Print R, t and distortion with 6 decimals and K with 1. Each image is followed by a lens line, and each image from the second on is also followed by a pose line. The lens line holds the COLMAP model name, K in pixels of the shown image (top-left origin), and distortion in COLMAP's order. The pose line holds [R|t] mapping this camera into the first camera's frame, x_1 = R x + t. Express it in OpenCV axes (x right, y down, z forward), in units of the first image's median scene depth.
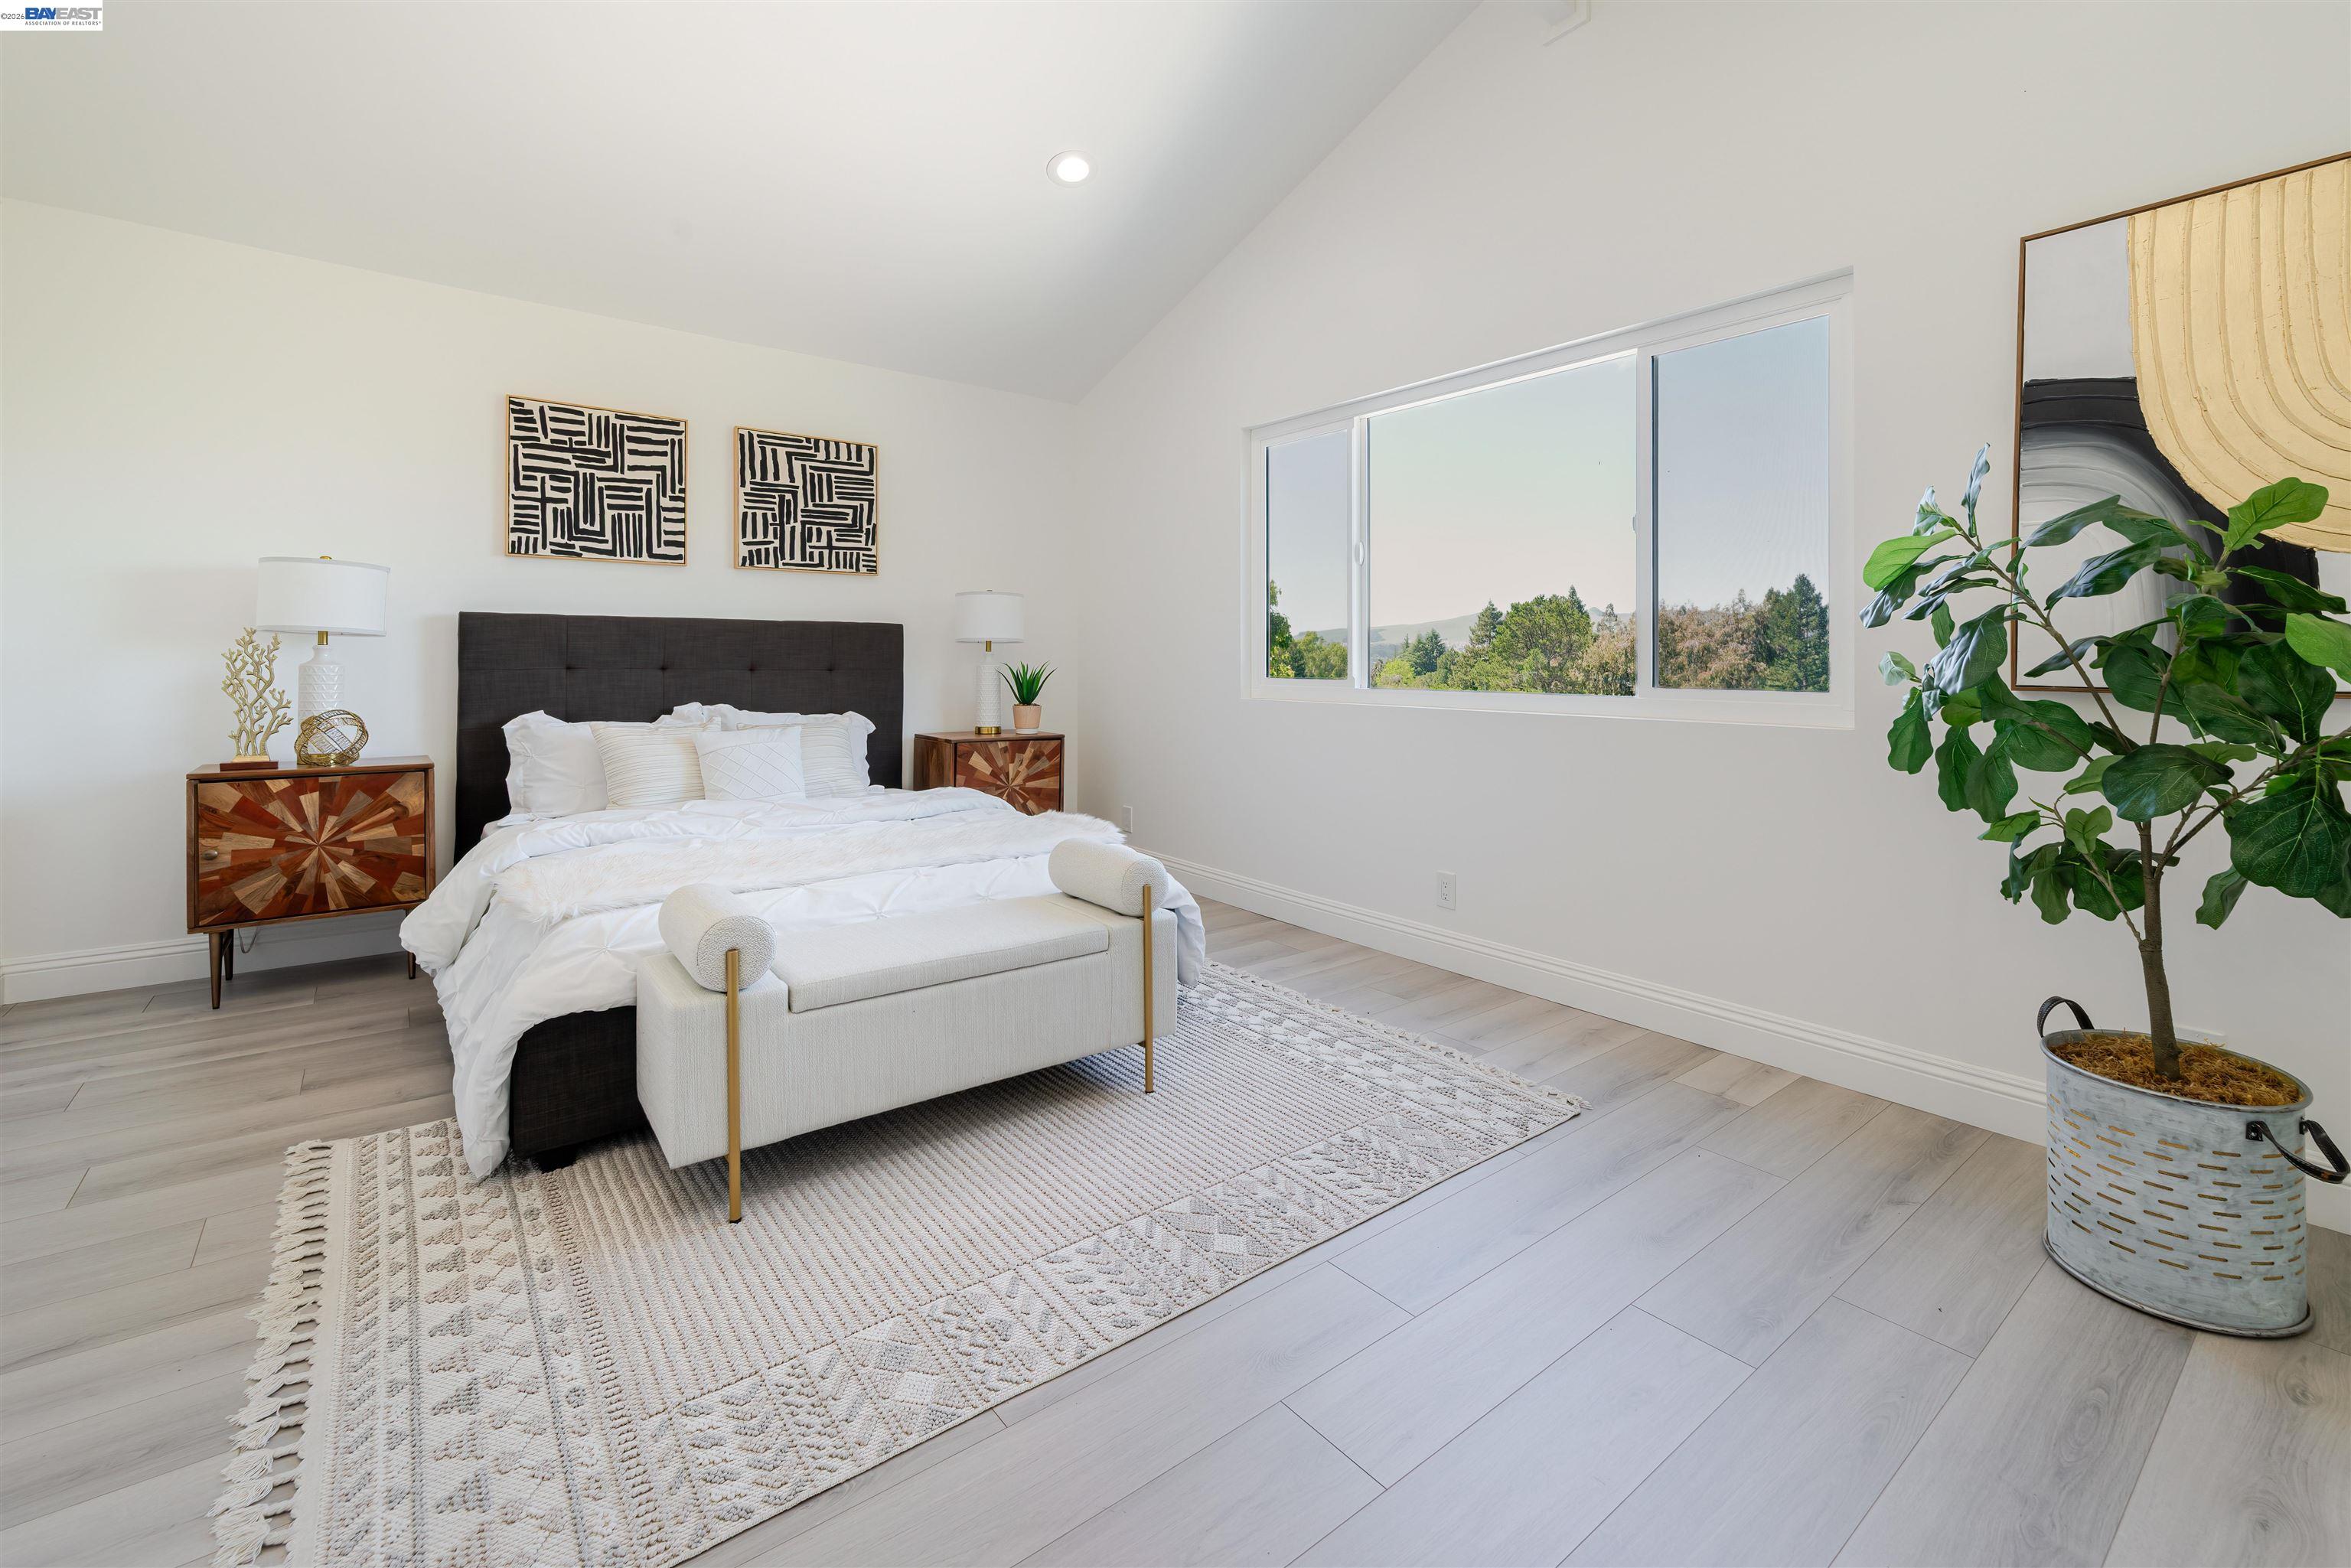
lens RADIAL K [[1012.0, 0, 1245.8], [0, 1012.0, 644.9], [0, 0, 1]] dist [0.000687, -0.000613]
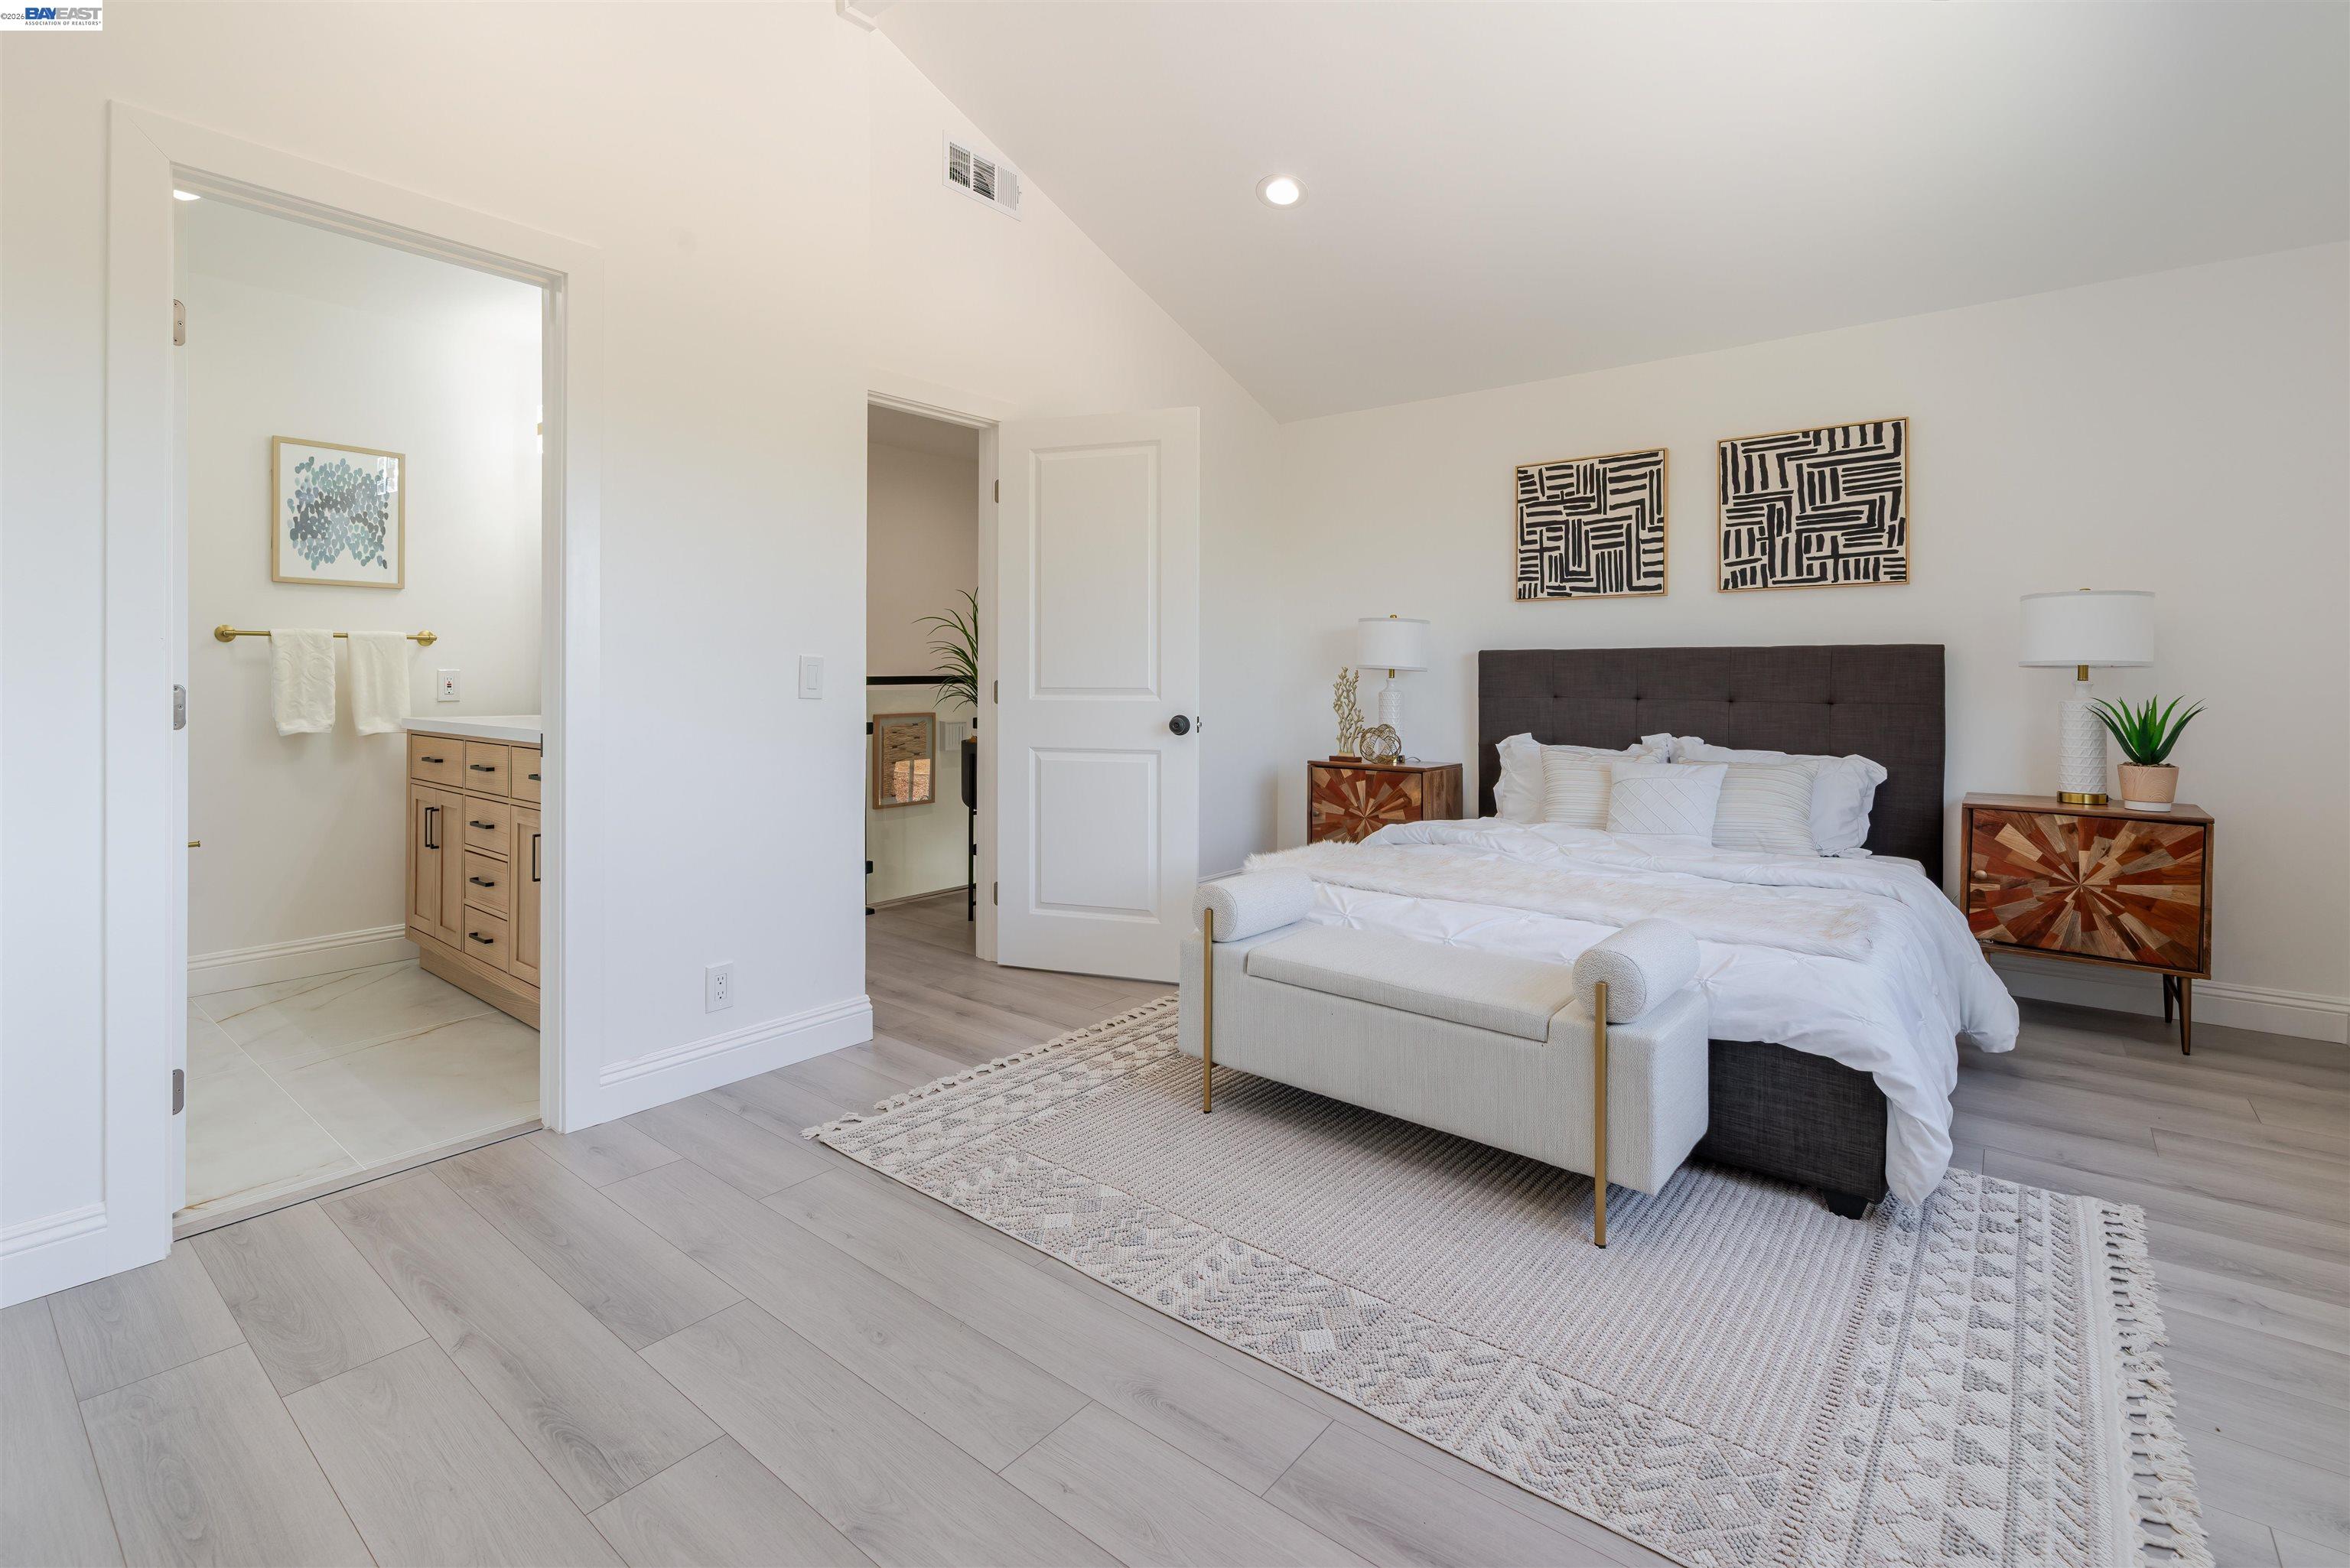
lens RADIAL K [[1085.2, 0, 1114.0], [0, 1085.2, 677.2], [0, 0, 1]] dist [-0.005221, -0.002771]
pose [[0.161129, -0.003054, -0.986929, 0.409265], [0.012576, 0.999920, -0.001041, -0.003592], [0.986853, -0.012243, 0.161155, 0.298215]]
